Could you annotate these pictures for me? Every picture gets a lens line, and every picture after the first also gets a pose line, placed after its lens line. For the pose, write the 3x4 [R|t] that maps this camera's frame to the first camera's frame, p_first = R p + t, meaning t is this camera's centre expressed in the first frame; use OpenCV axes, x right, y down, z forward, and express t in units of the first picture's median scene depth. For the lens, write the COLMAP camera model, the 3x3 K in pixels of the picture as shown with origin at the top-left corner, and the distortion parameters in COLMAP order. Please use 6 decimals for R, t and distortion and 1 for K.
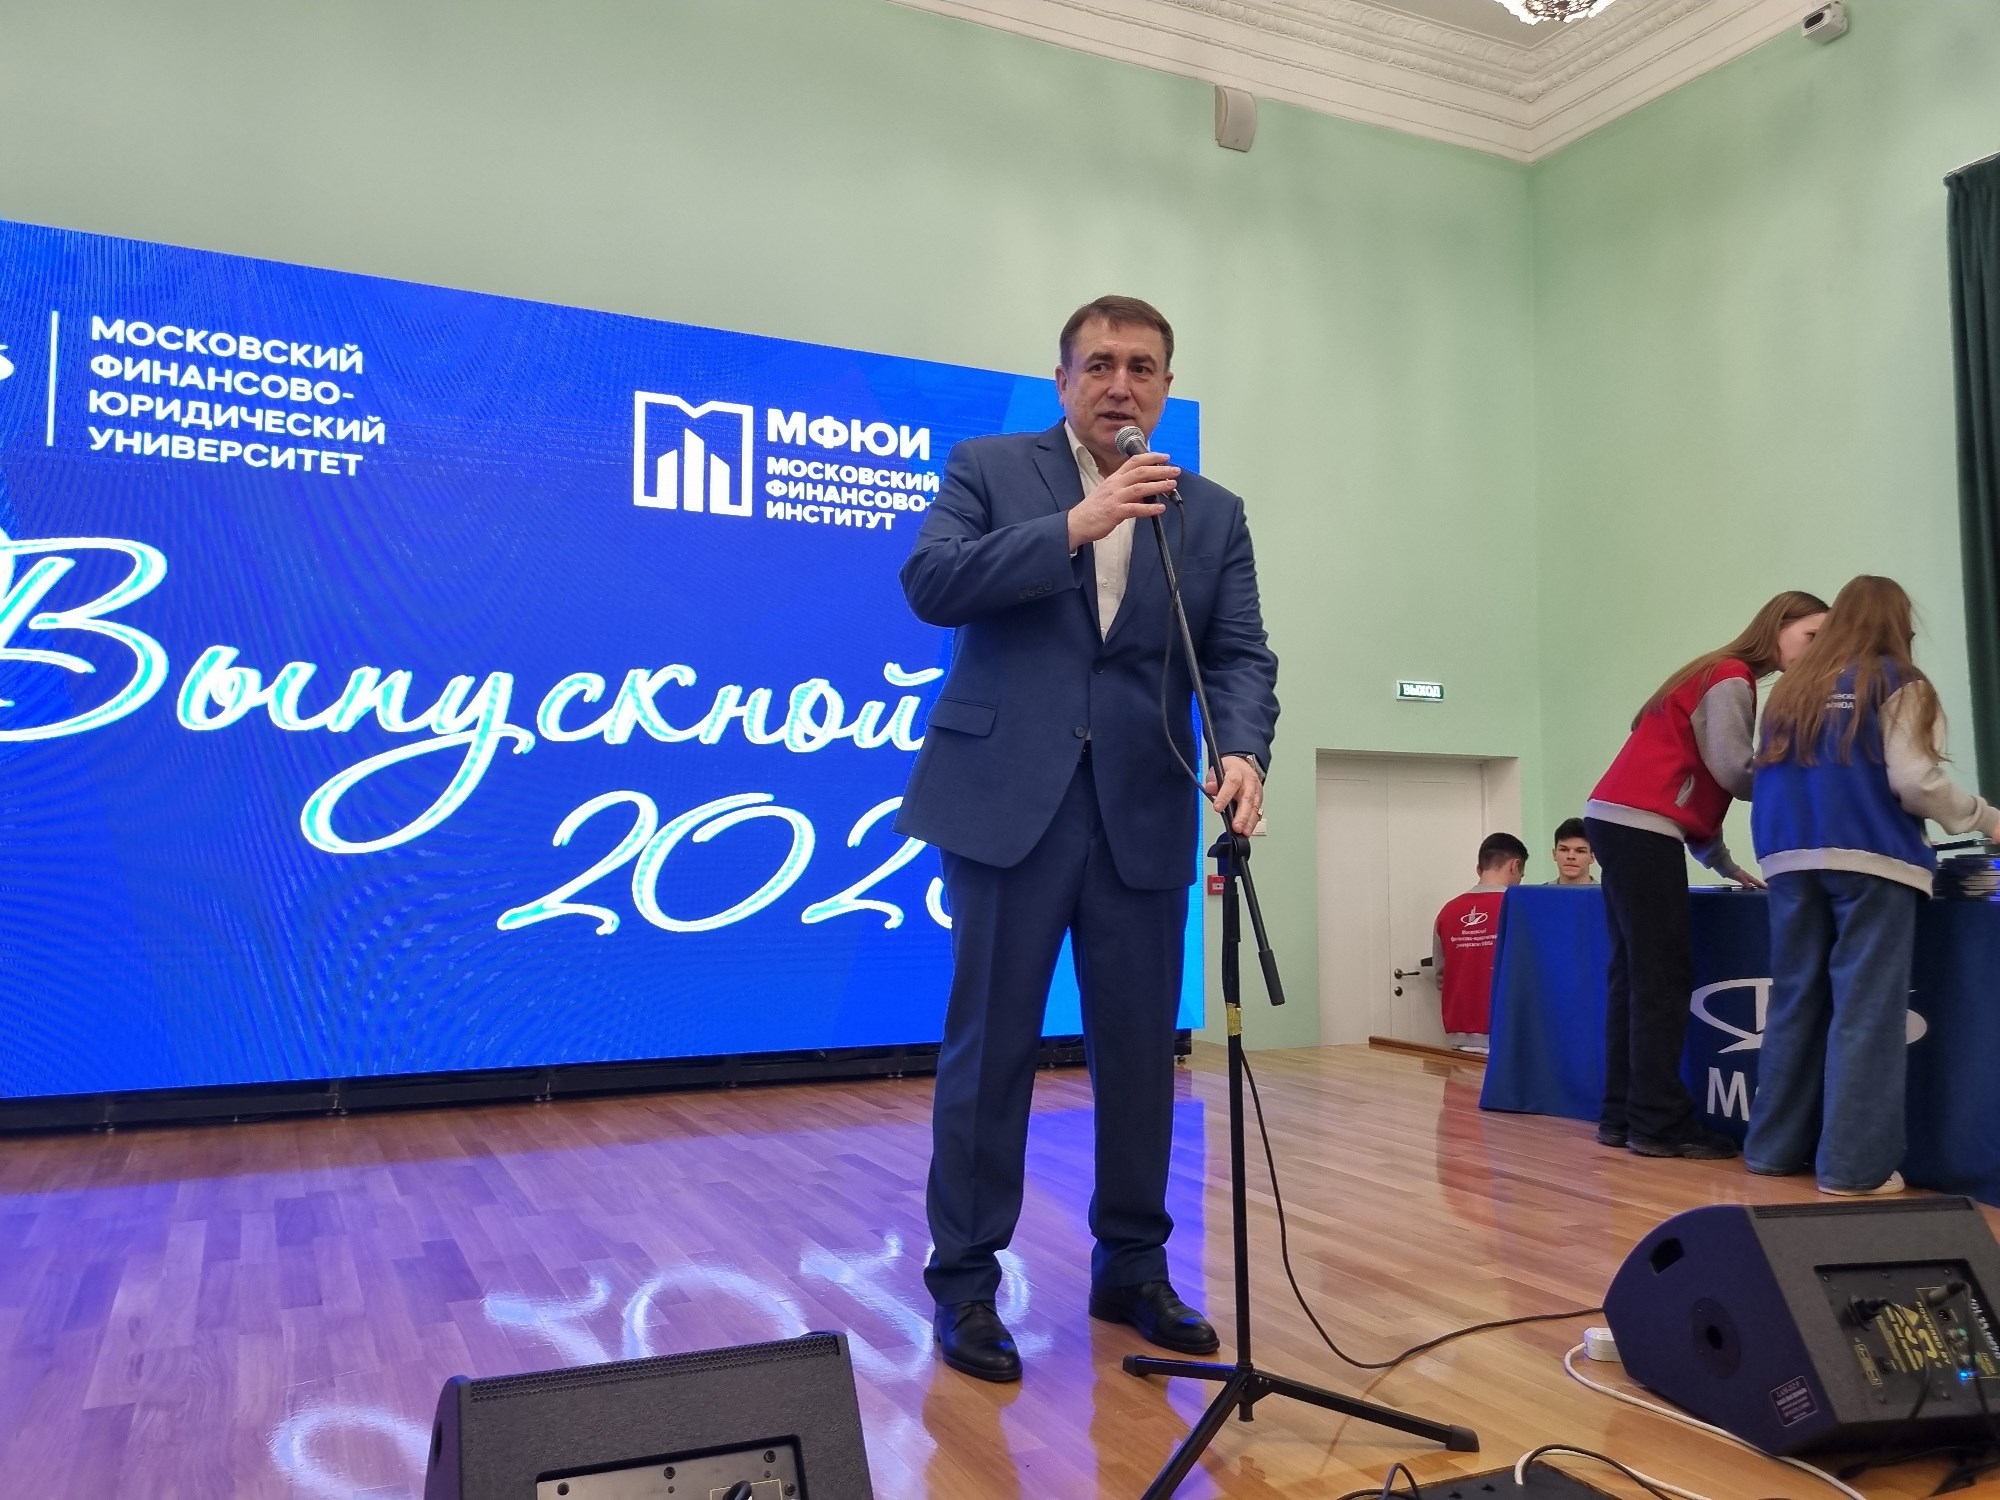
lens RADIAL K [[1518.8, 0, 968.1], [0, 1518.8, 747.0], [0, 0, 1]] dist [0.046533, -0.031052]
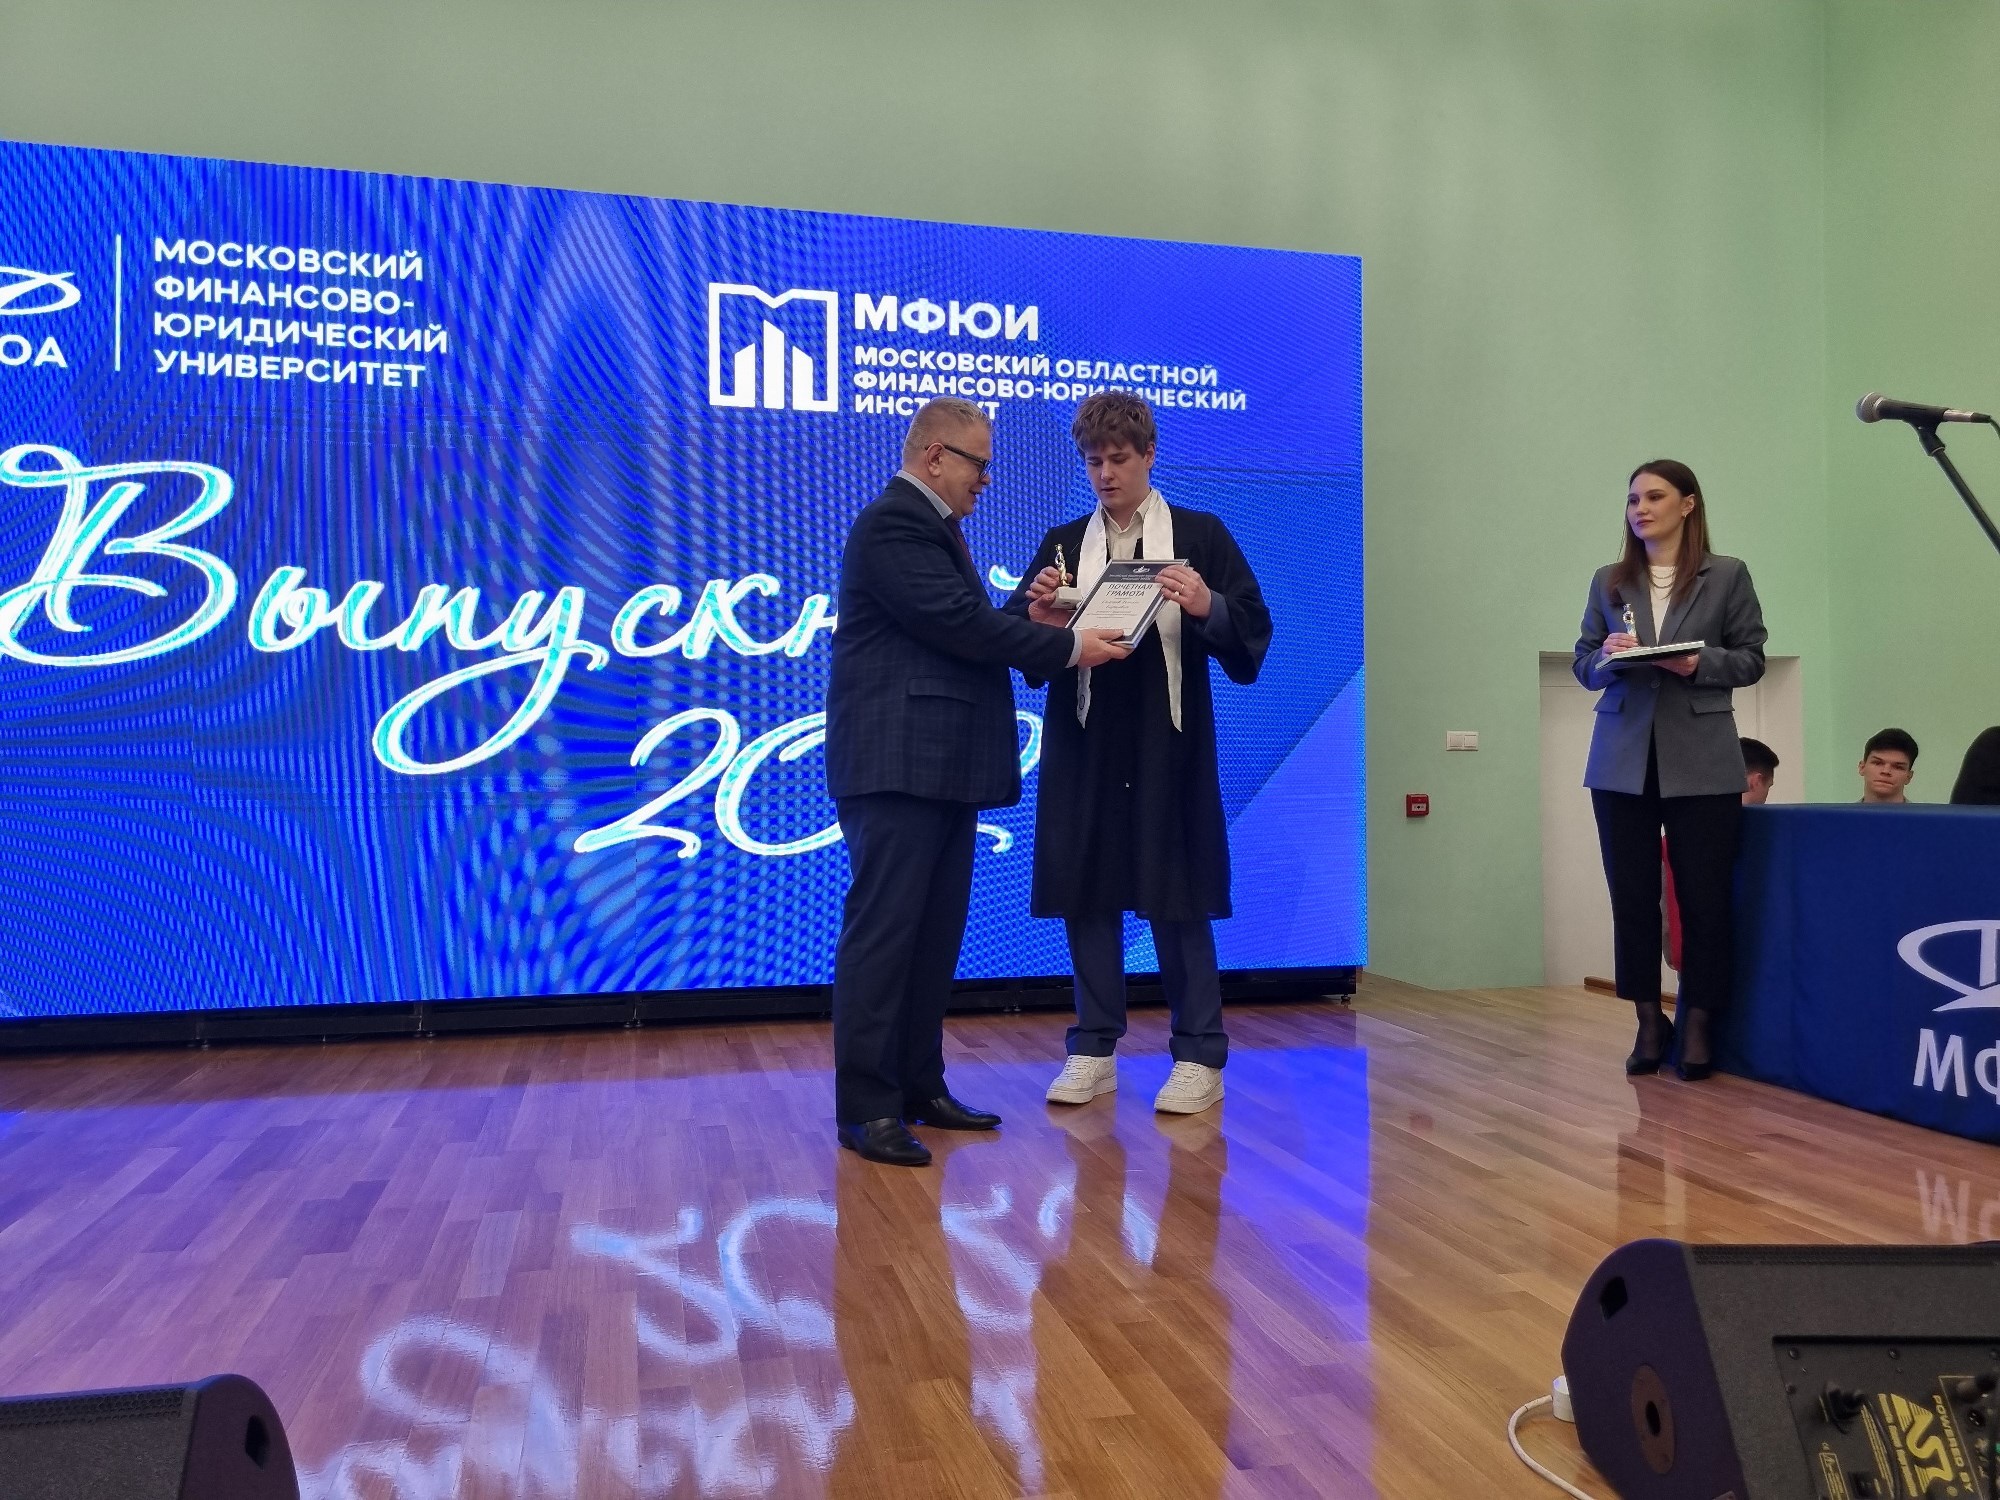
lens RADIAL K [[1510.1, 0, 1010.5], [0, 1510.1, 738.0], [0, 0, 1]] dist [0.054346, -0.042654]
pose [[0.980597, -0.010858, -0.195734, 0.155602], [0.019506, 0.998914, 0.042306, 0.011850], [0.195062, -0.045303, 0.979744, 0.114394]]
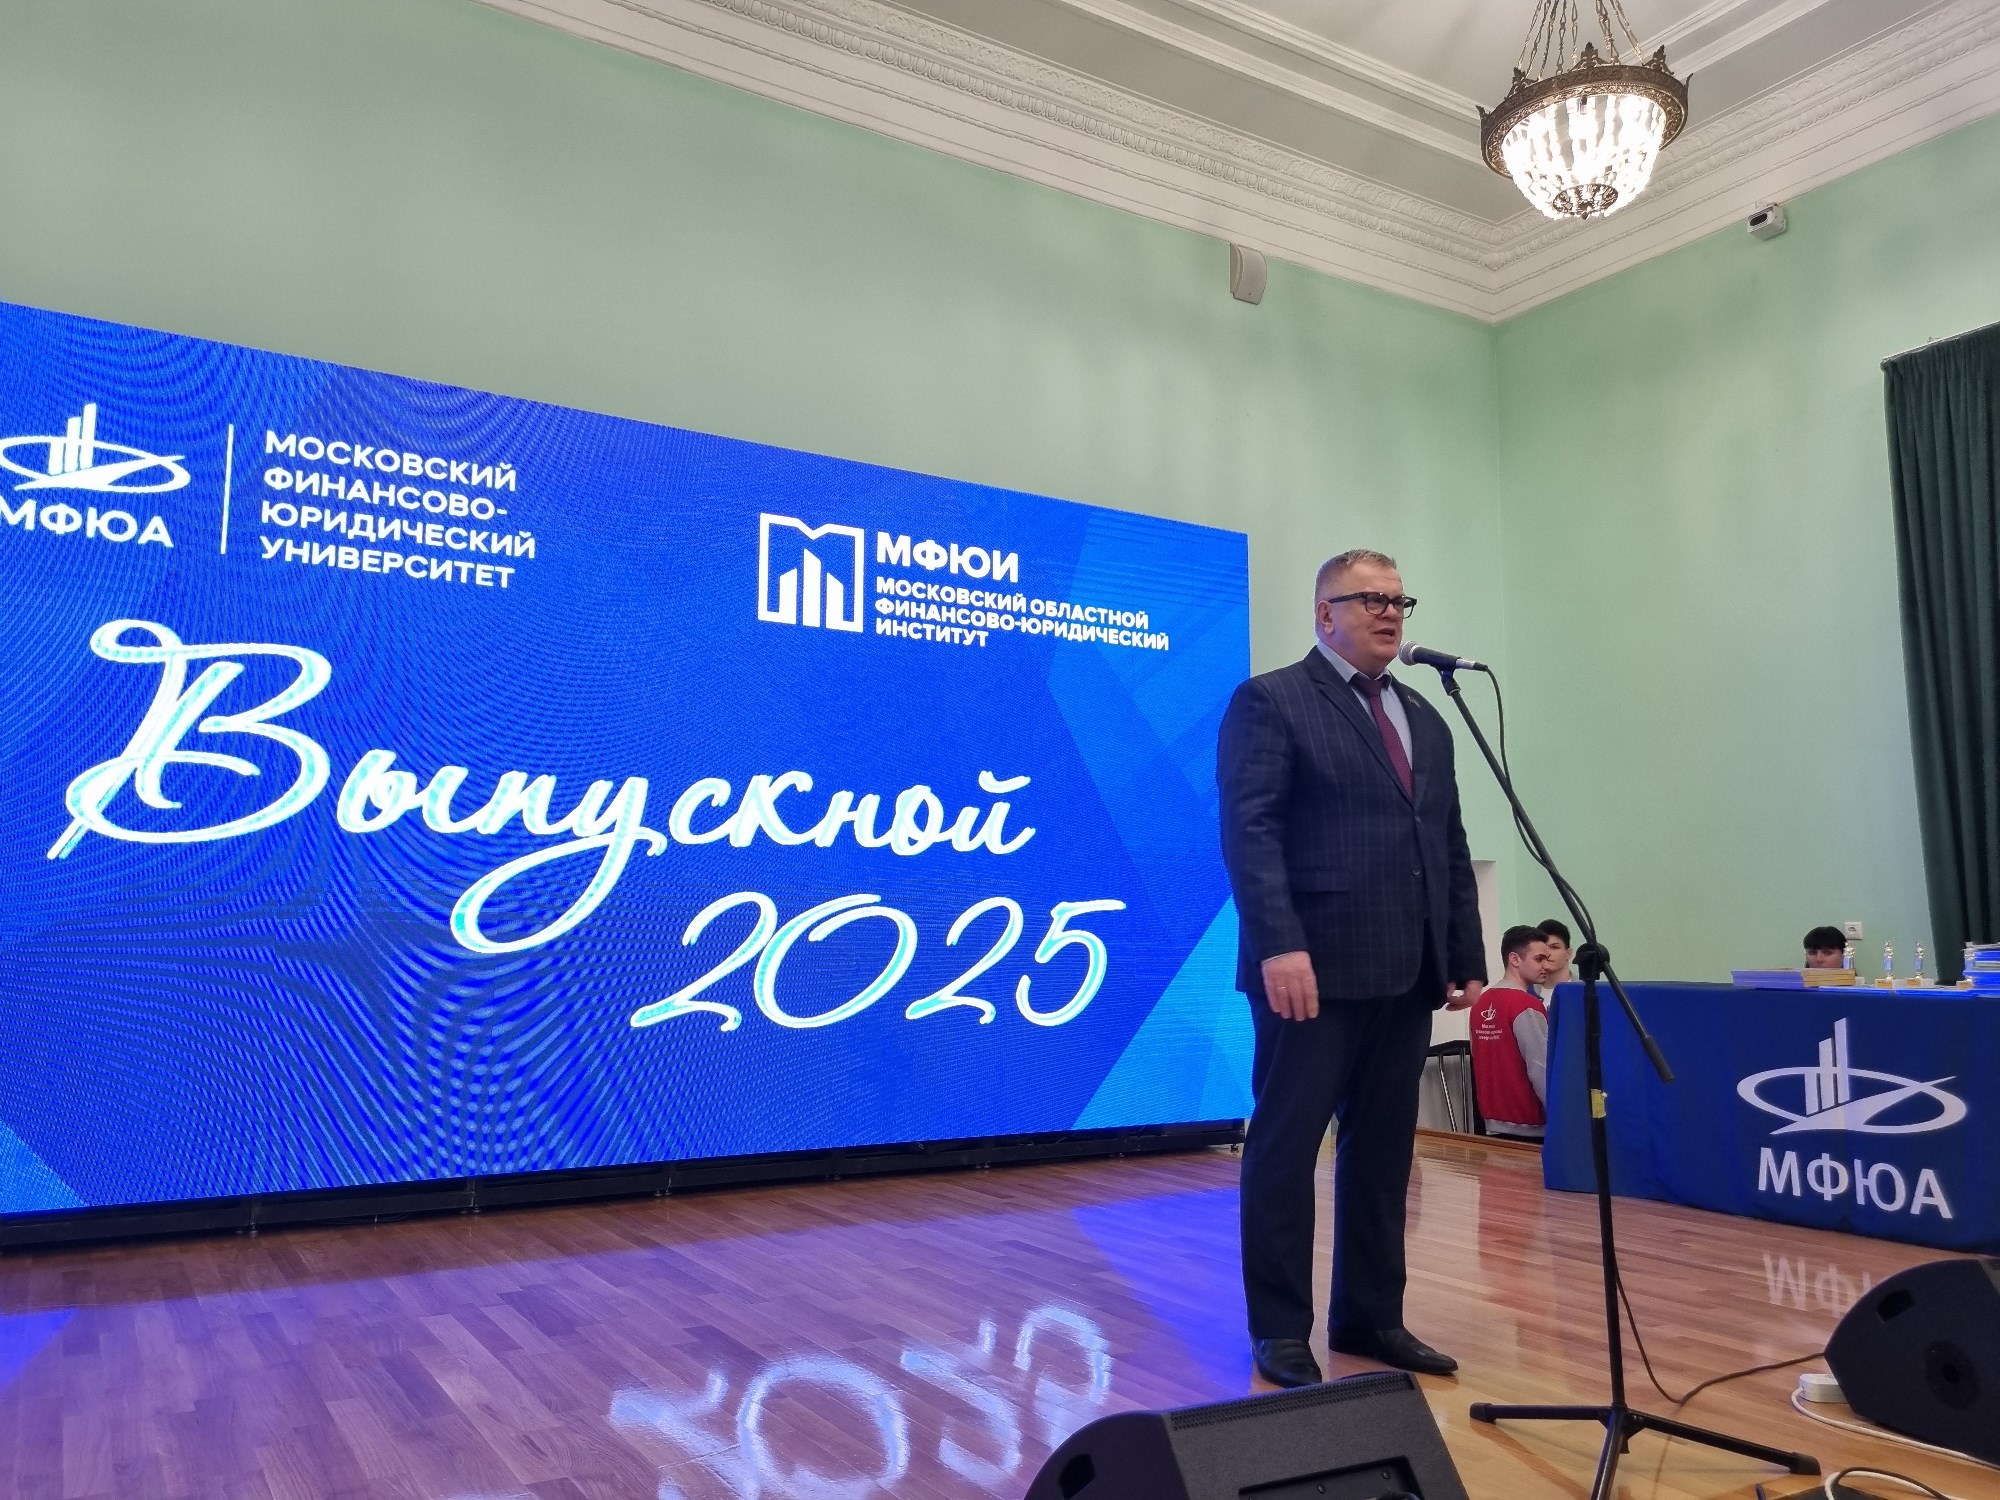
lens RADIAL K [[1507.6, 0, 1005.6], [0, 1507.6, 750.1], [0, 0, 1]] dist [0.054253, -0.035336]
pose [[0.993691, 0.015441, 0.111084, -0.175963], [-0.008899, 0.998210, -0.059146, -0.008986], [-0.111799, 0.057784, 0.992049, -0.055233]]
